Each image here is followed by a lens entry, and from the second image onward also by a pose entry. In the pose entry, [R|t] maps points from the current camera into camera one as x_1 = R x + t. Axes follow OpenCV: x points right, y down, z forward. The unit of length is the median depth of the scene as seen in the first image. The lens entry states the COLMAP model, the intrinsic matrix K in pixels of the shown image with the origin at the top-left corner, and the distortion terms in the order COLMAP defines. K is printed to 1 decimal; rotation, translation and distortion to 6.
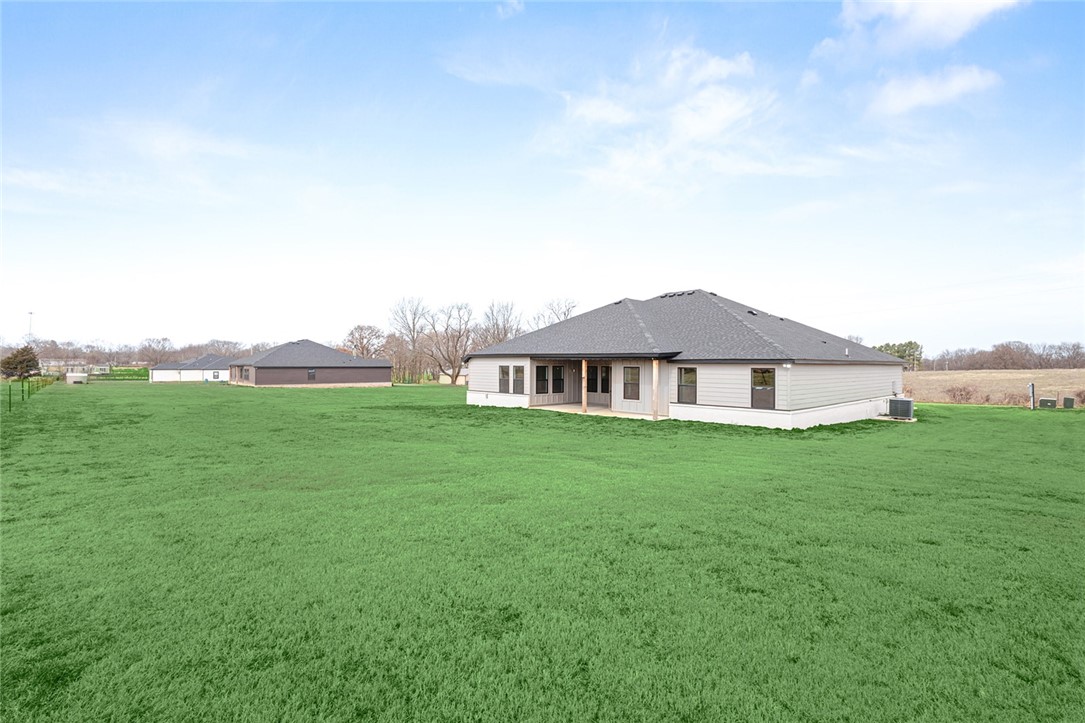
lens RADIAL K [[499.6, 0, 542.5], [0, 499.6, 361.5], [0, 0, 1]] dist [0.002963, 0.000391]
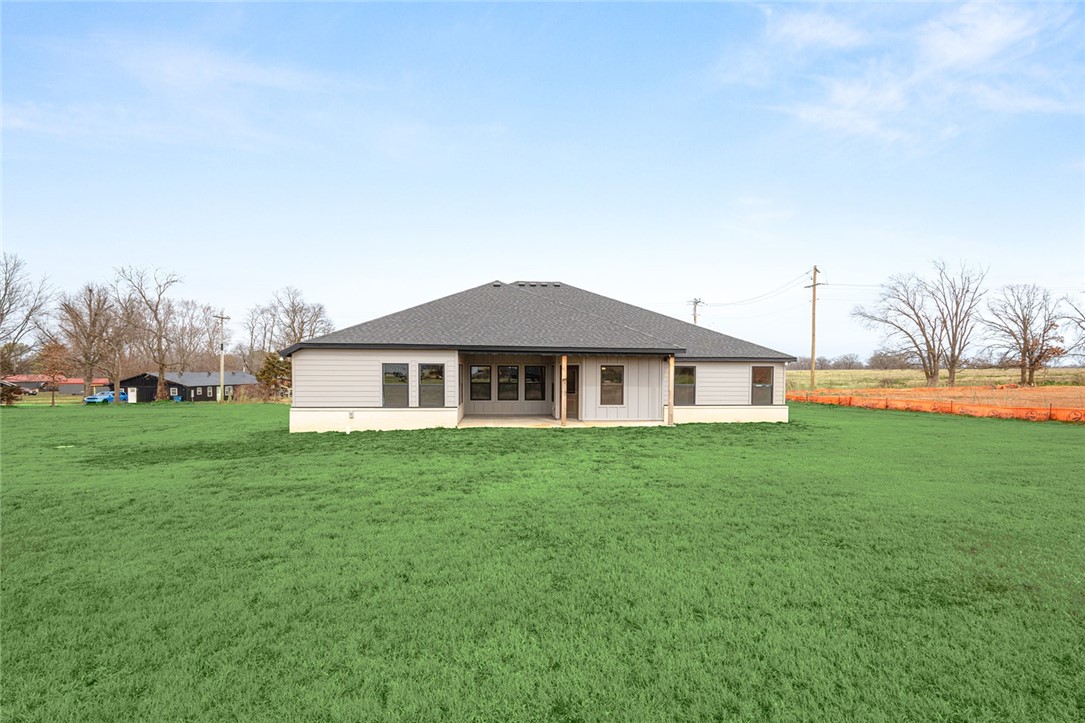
lens RADIAL K [[499.6, 0, 542.5], [0, 499.6, 361.5], [0, 0, 1]] dist [0.002963, 0.000391]
pose [[0.627817, 0.007956, 0.778320, -0.526117], [-0.007391, 0.999964, -0.004260, 0.008566], [-0.778326, -0.003078, 0.627853, 0.553514]]
